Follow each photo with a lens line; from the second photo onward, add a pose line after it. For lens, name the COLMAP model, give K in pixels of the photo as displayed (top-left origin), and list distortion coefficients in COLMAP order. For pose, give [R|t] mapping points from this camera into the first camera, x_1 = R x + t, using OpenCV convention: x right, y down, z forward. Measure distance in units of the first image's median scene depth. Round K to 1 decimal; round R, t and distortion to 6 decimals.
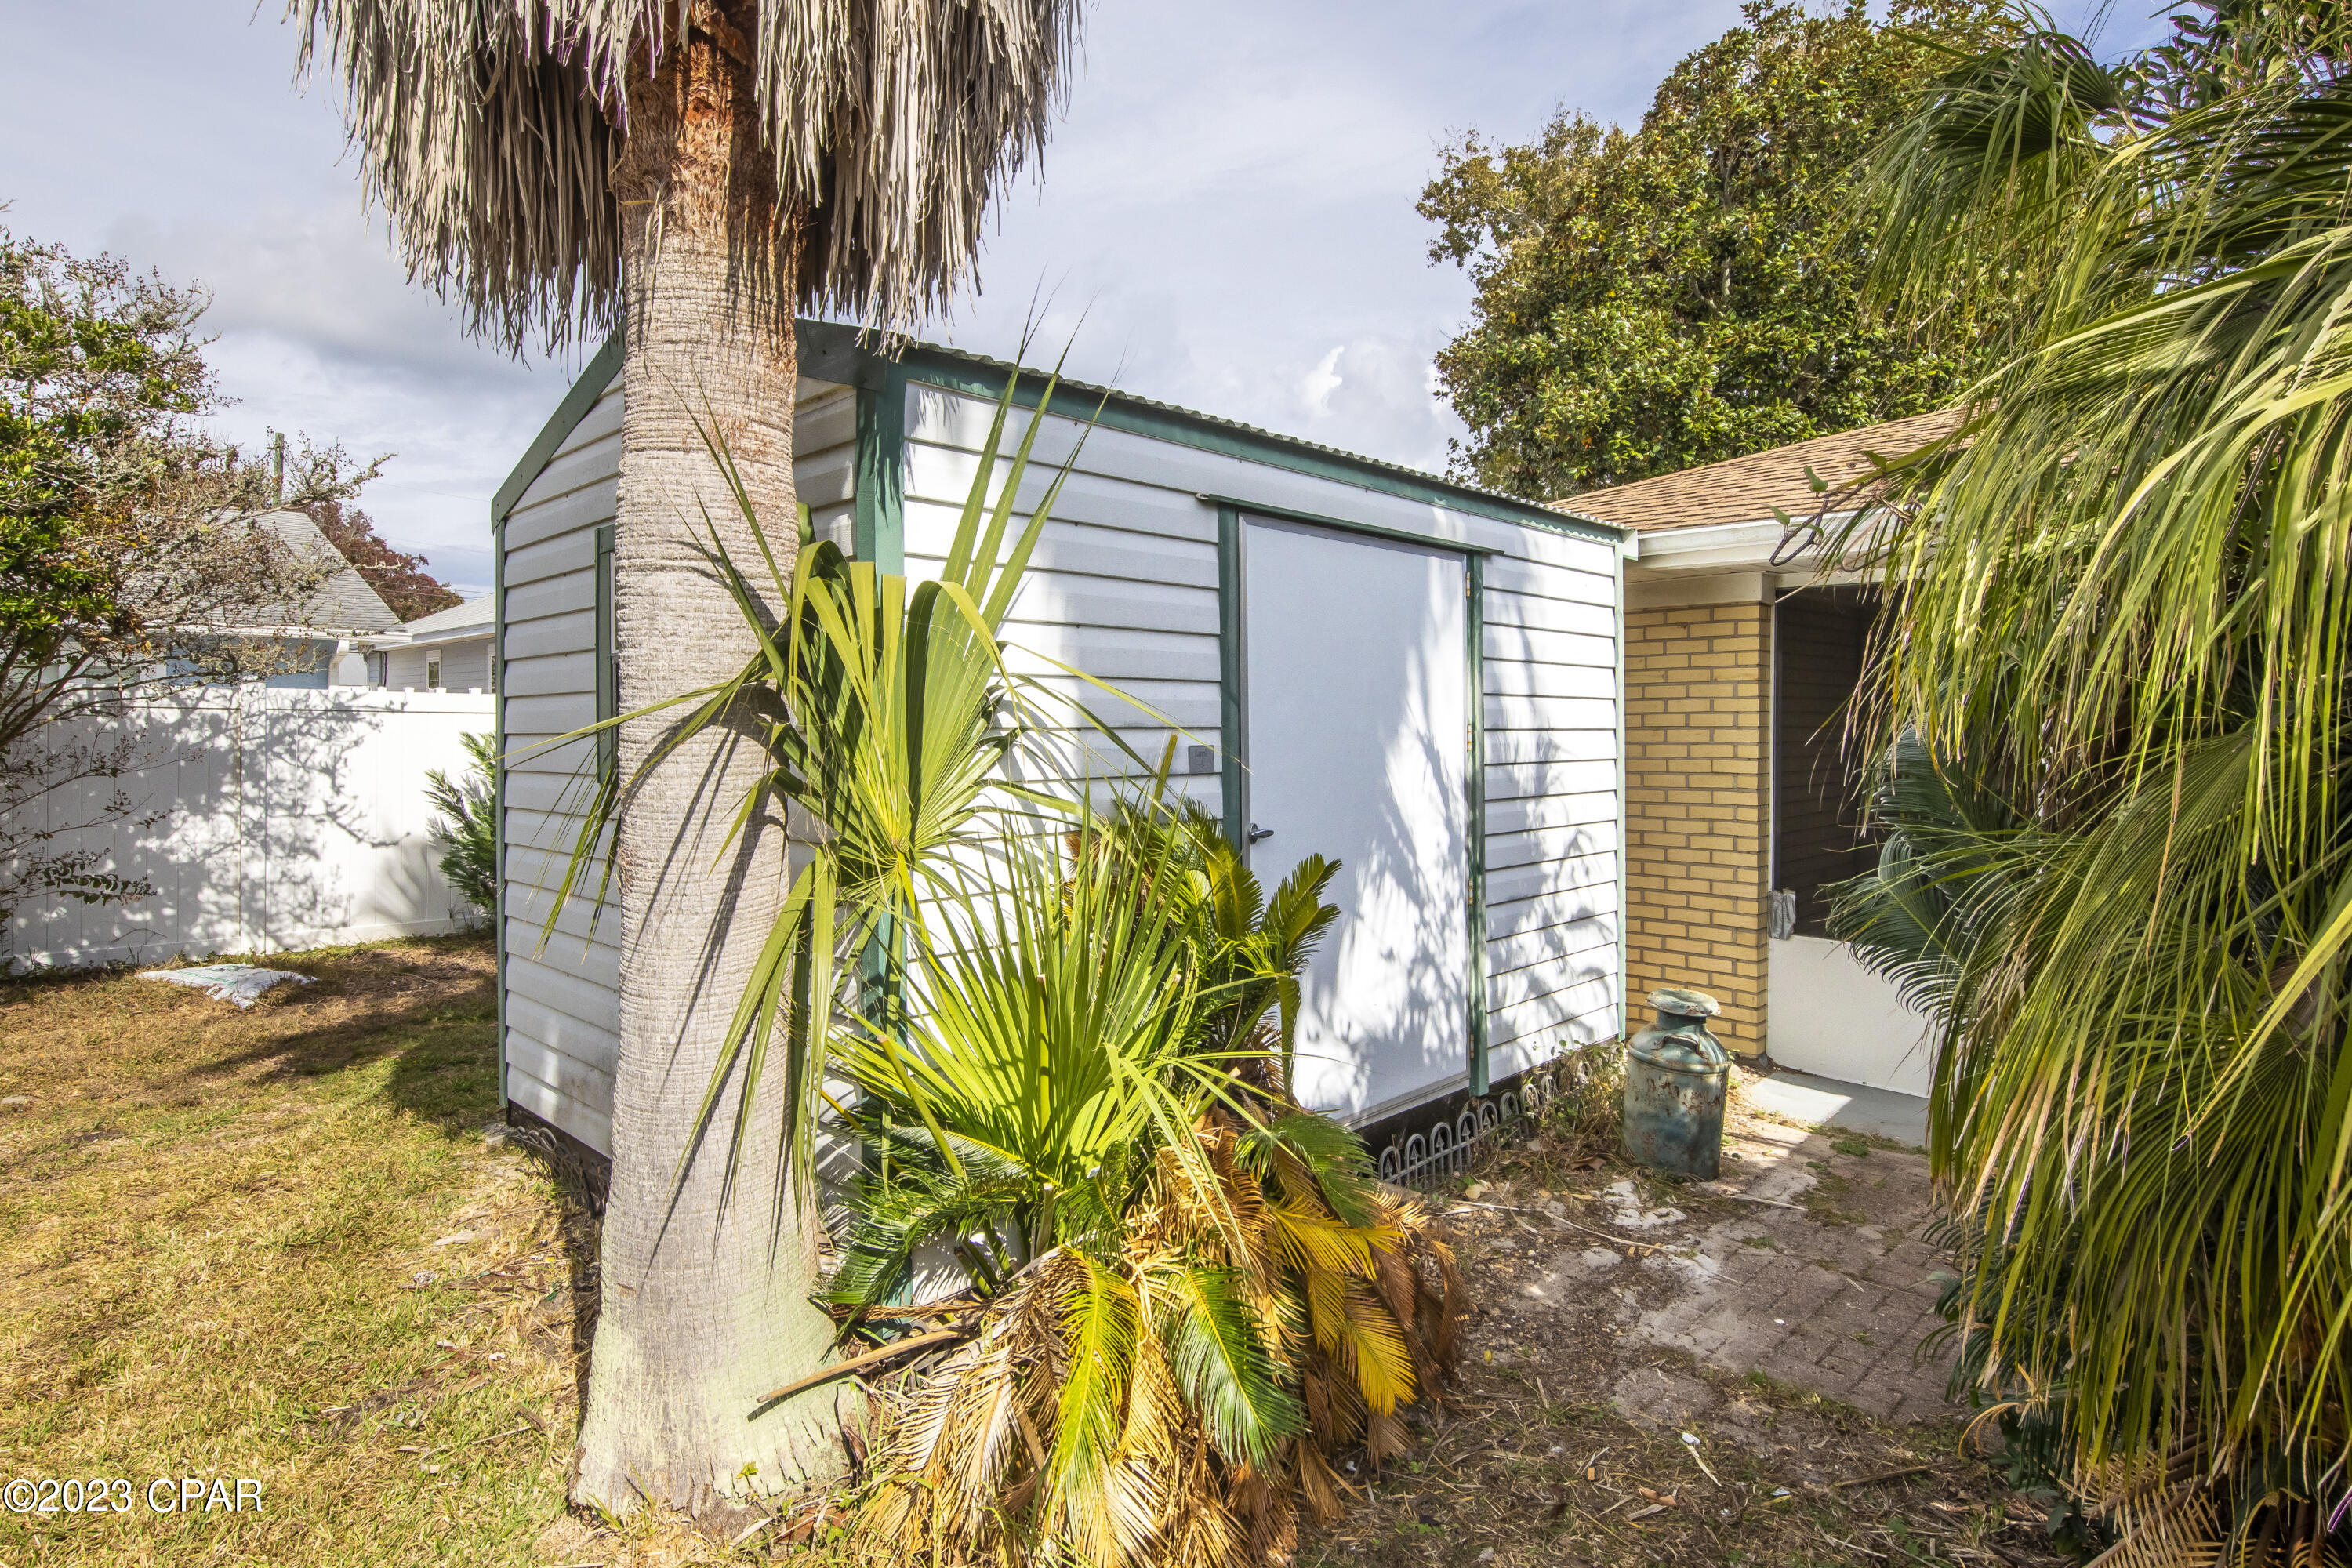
lens RADIAL K [[1184.4, 0, 1206.9], [0, 1184.4, 729.3], [0, 0, 1]] dist [0.000979, 0.000286]
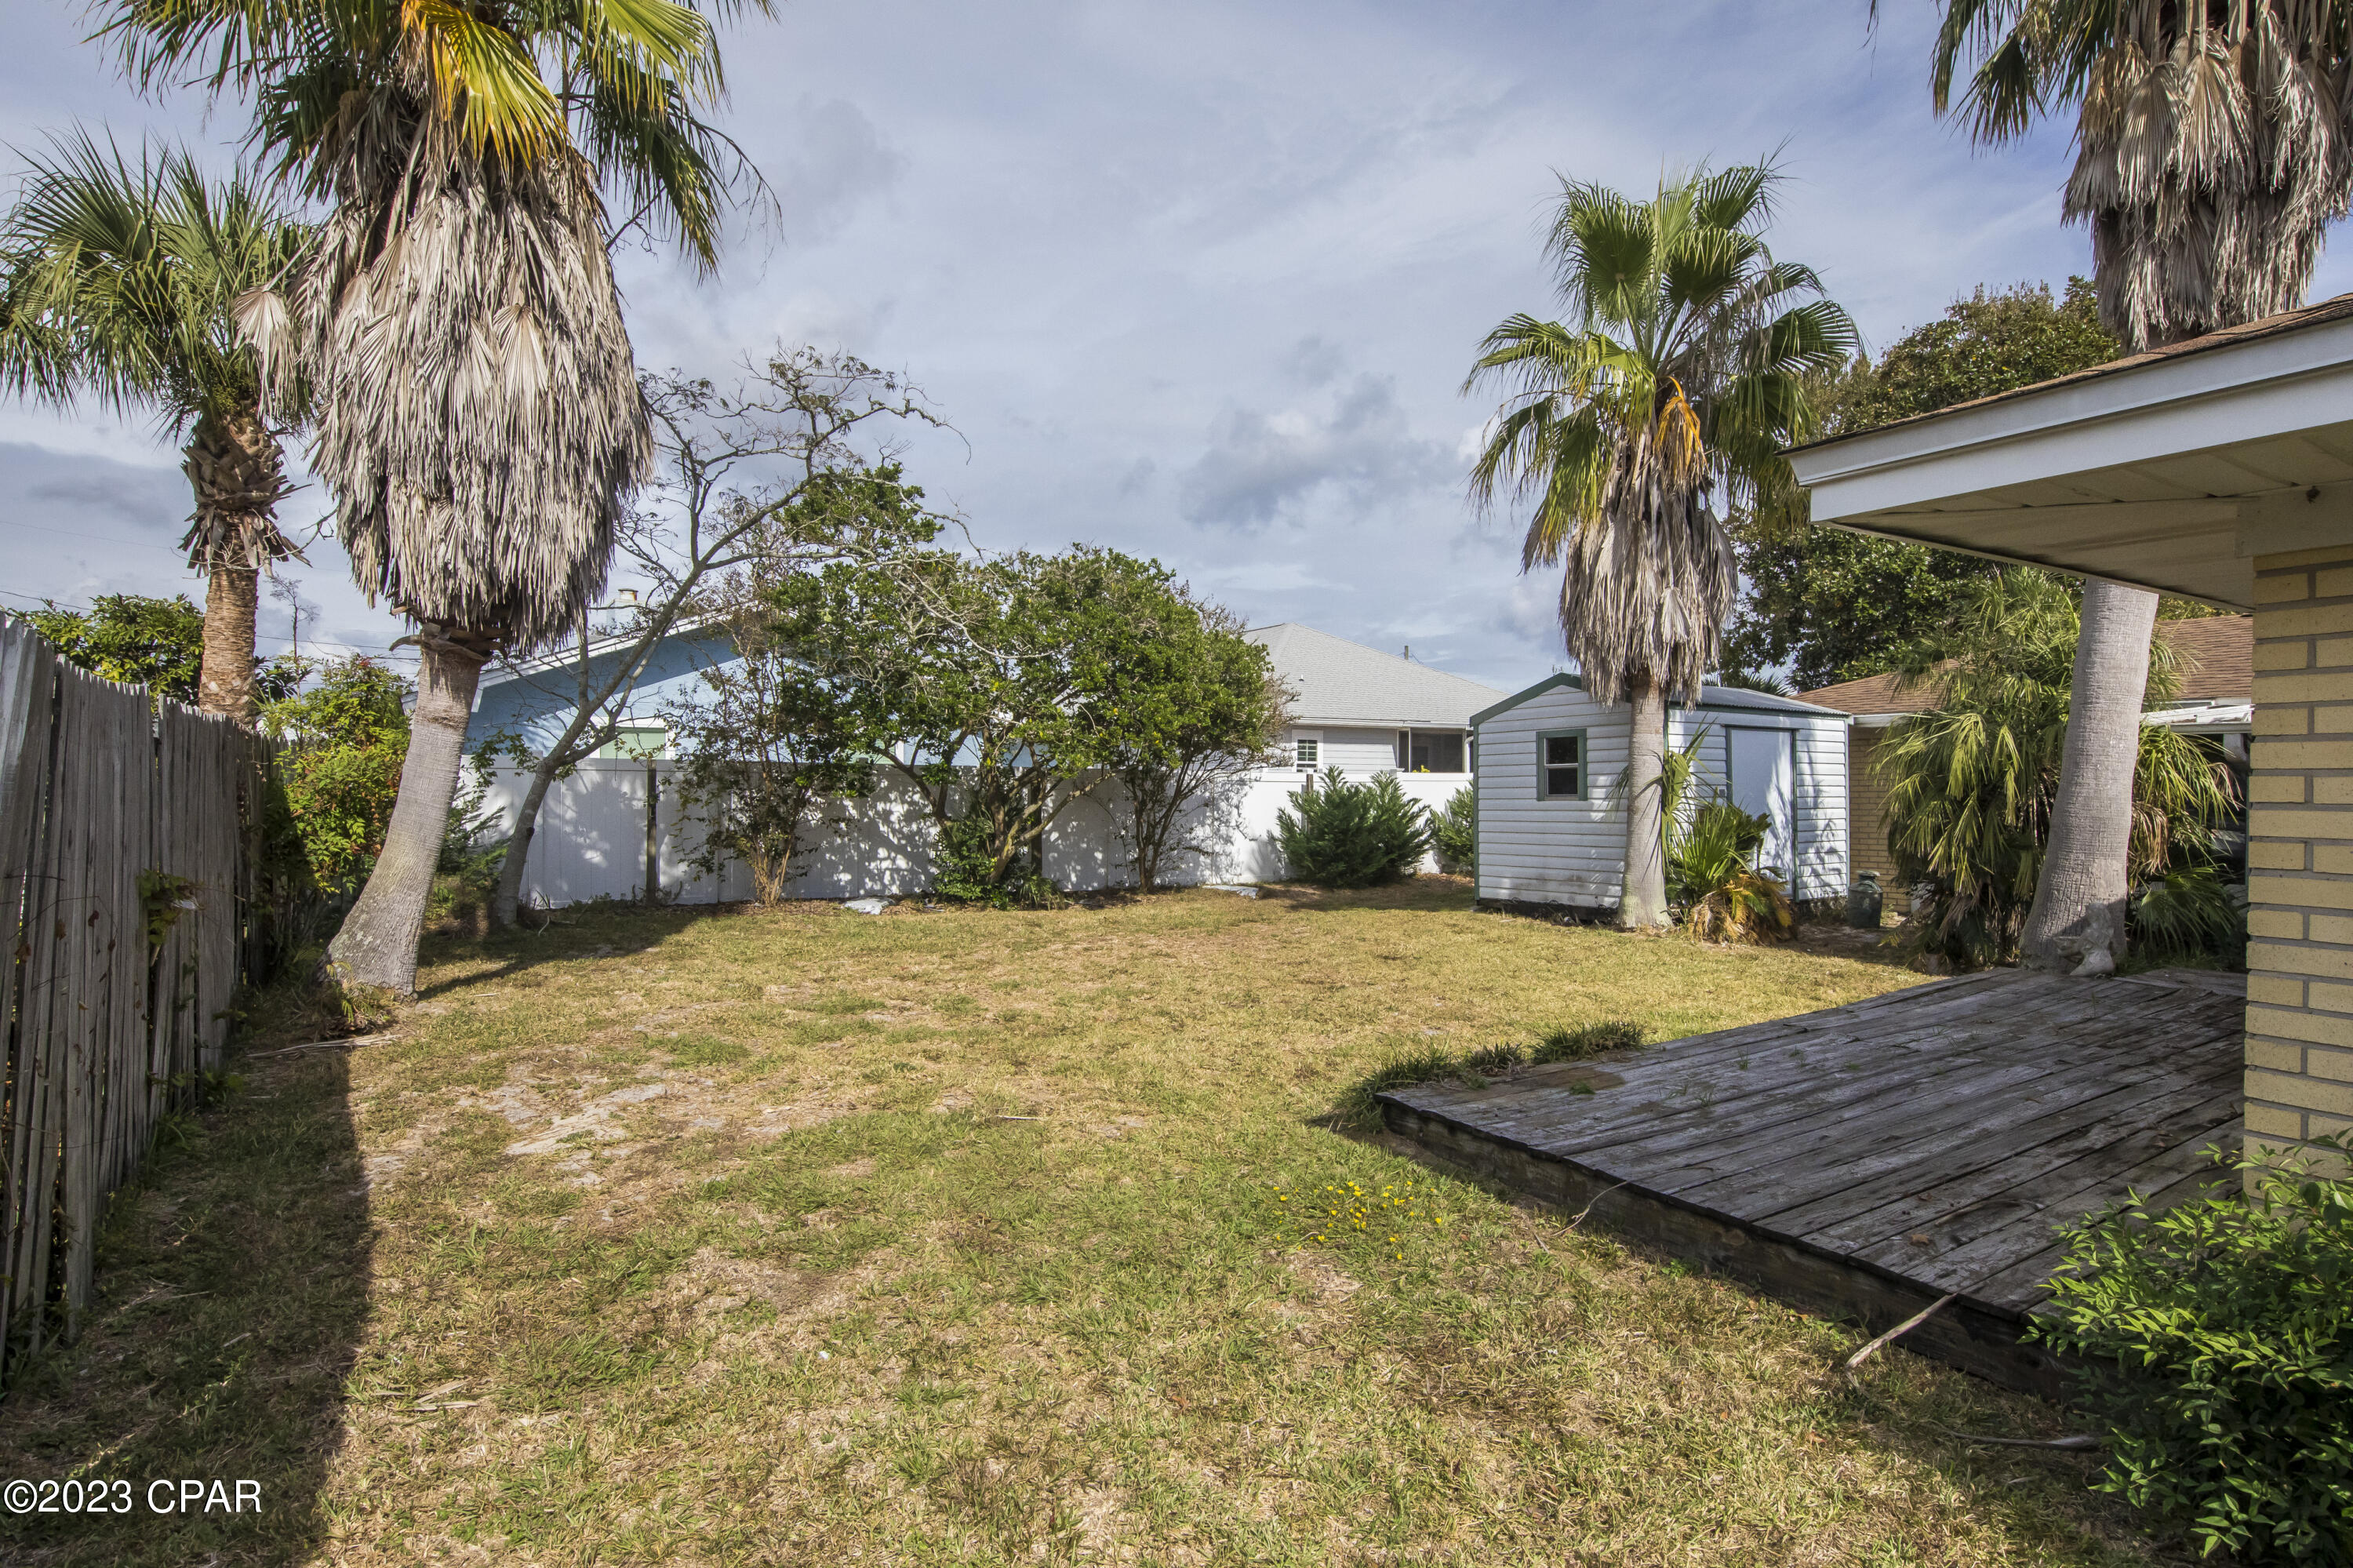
lens RADIAL K [[1185.0, 0, 1171.3], [0, 1185.0, 784.0], [0, 0, 1]] dist [0.000979, 0.000286]
pose [[0.978098, -0.003977, -0.208109, -0.654736], [0.002068, 0.999954, -0.009391, 0.020152], [0.208137, 0.008755, 0.978061, -2.158403]]
